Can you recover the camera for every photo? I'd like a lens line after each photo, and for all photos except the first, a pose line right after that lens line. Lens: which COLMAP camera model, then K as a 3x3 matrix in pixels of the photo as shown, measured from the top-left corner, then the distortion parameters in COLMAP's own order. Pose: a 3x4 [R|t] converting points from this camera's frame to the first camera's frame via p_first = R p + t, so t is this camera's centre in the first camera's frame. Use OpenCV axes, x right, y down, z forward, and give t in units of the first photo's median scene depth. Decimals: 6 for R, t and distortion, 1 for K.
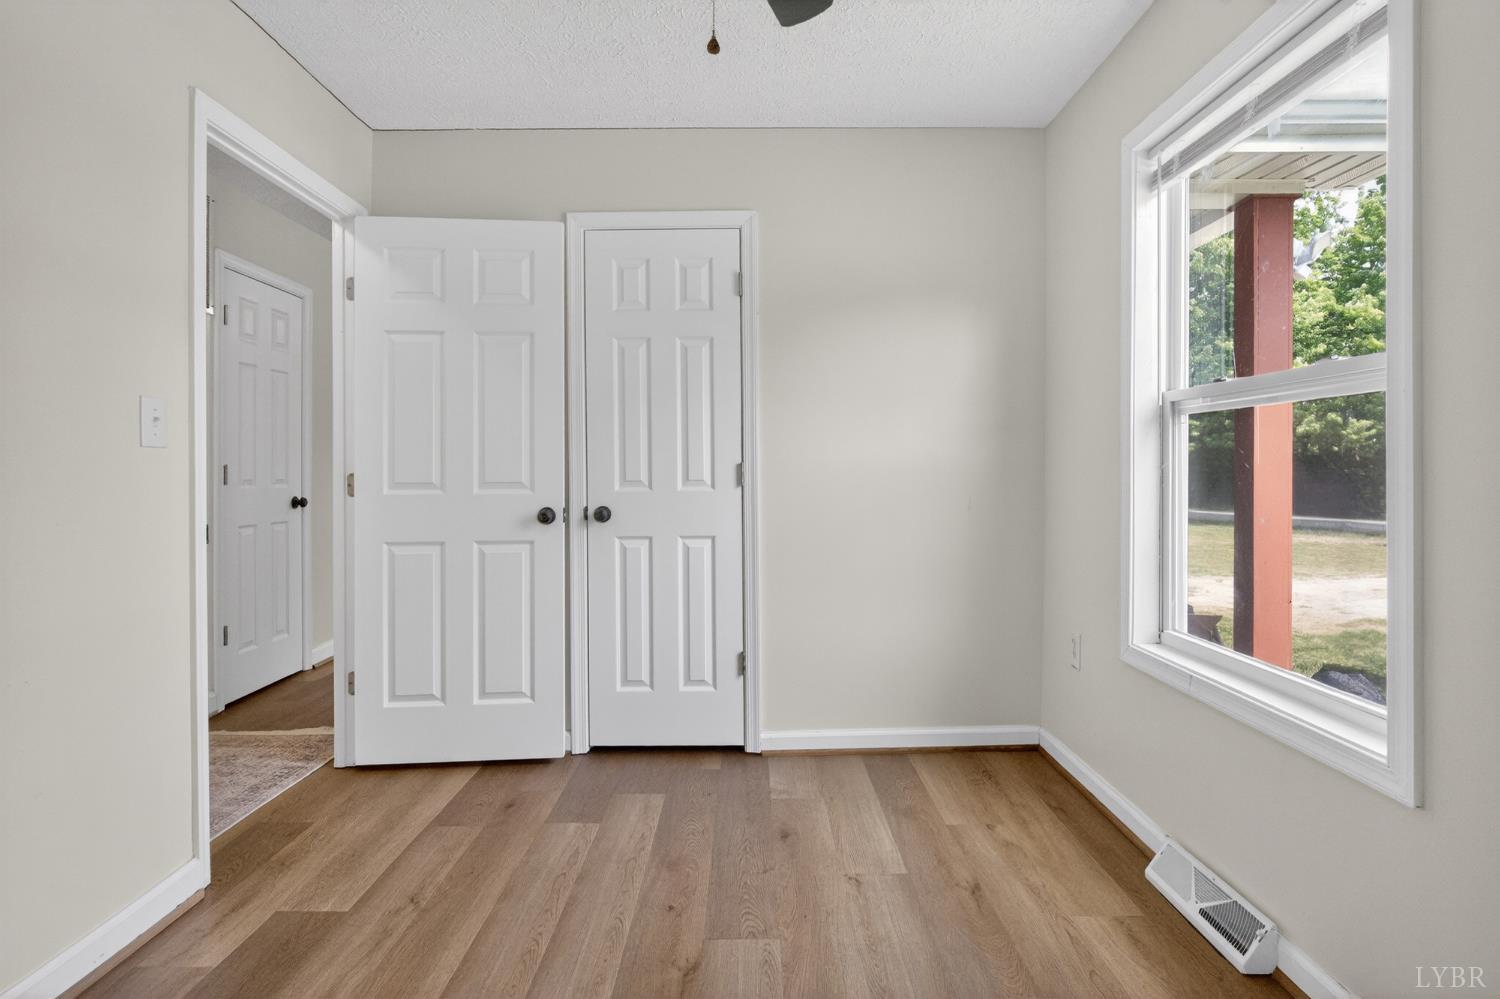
lens RADIAL K [[639.3, 0, 745.3], [0, 639.3, 491.9], [0, 0, 1]] dist [-0.003141, -0.000170]
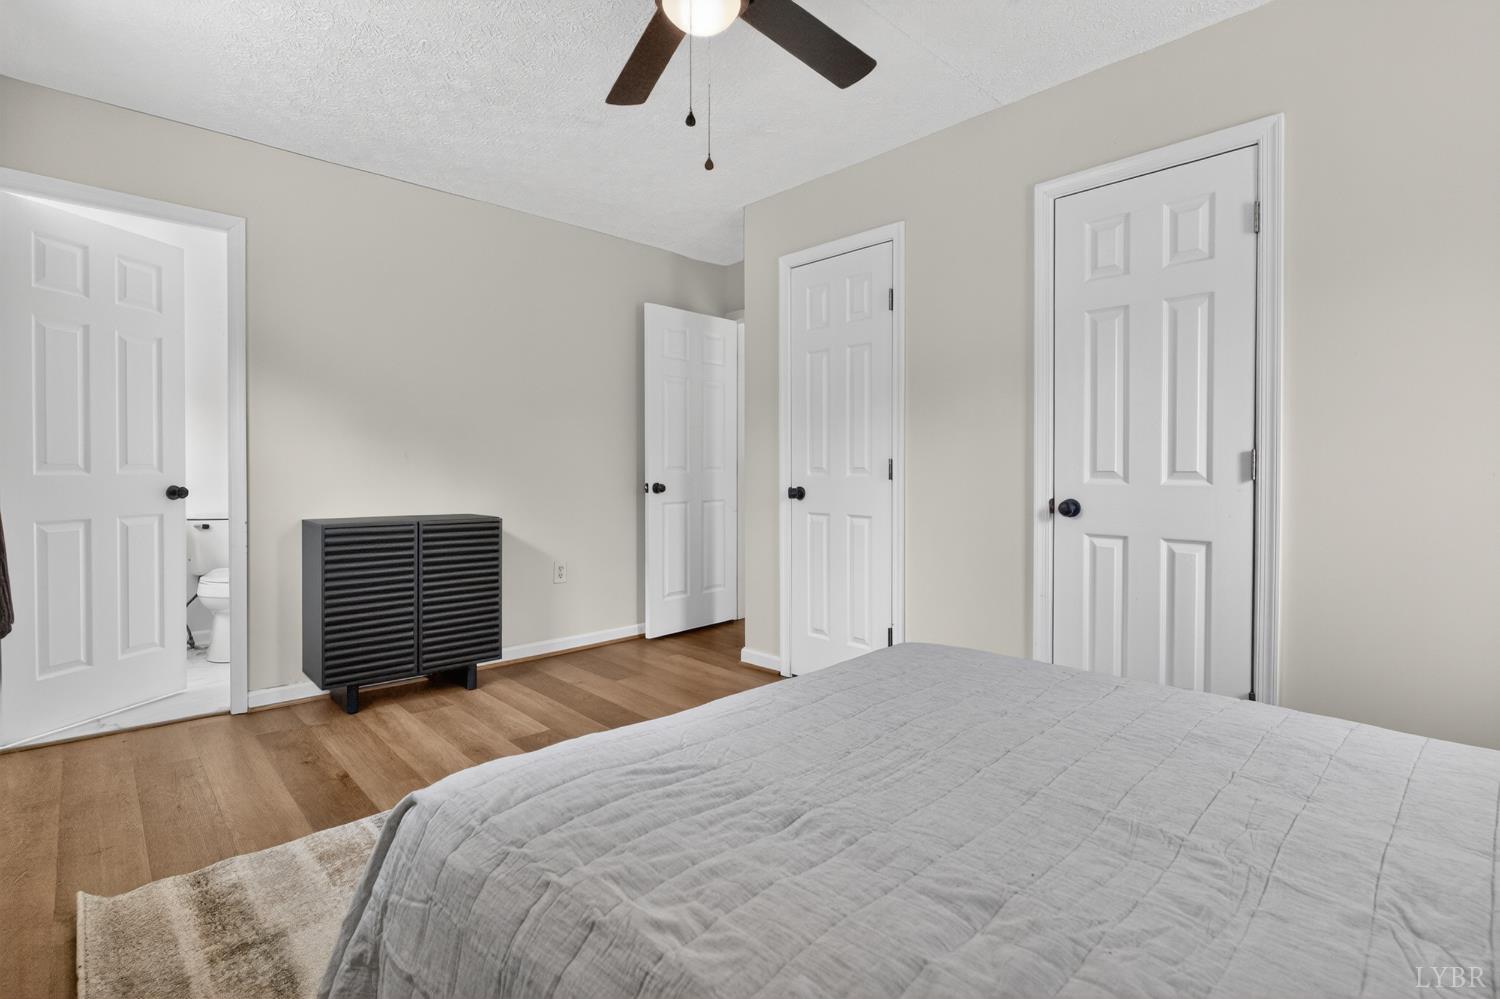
lens RADIAL K [[686.8, 0, 749.7], [0, 686.8, 483.8], [0, 0, 1]] dist [0.004108, 0.000318]
pose [[0.666705, 0.025852, -0.744873, 0.209076], [-0.024126, 0.999623, 0.013099, -0.001178], [0.744931, 0.009237, 0.667078, 0.000079]]
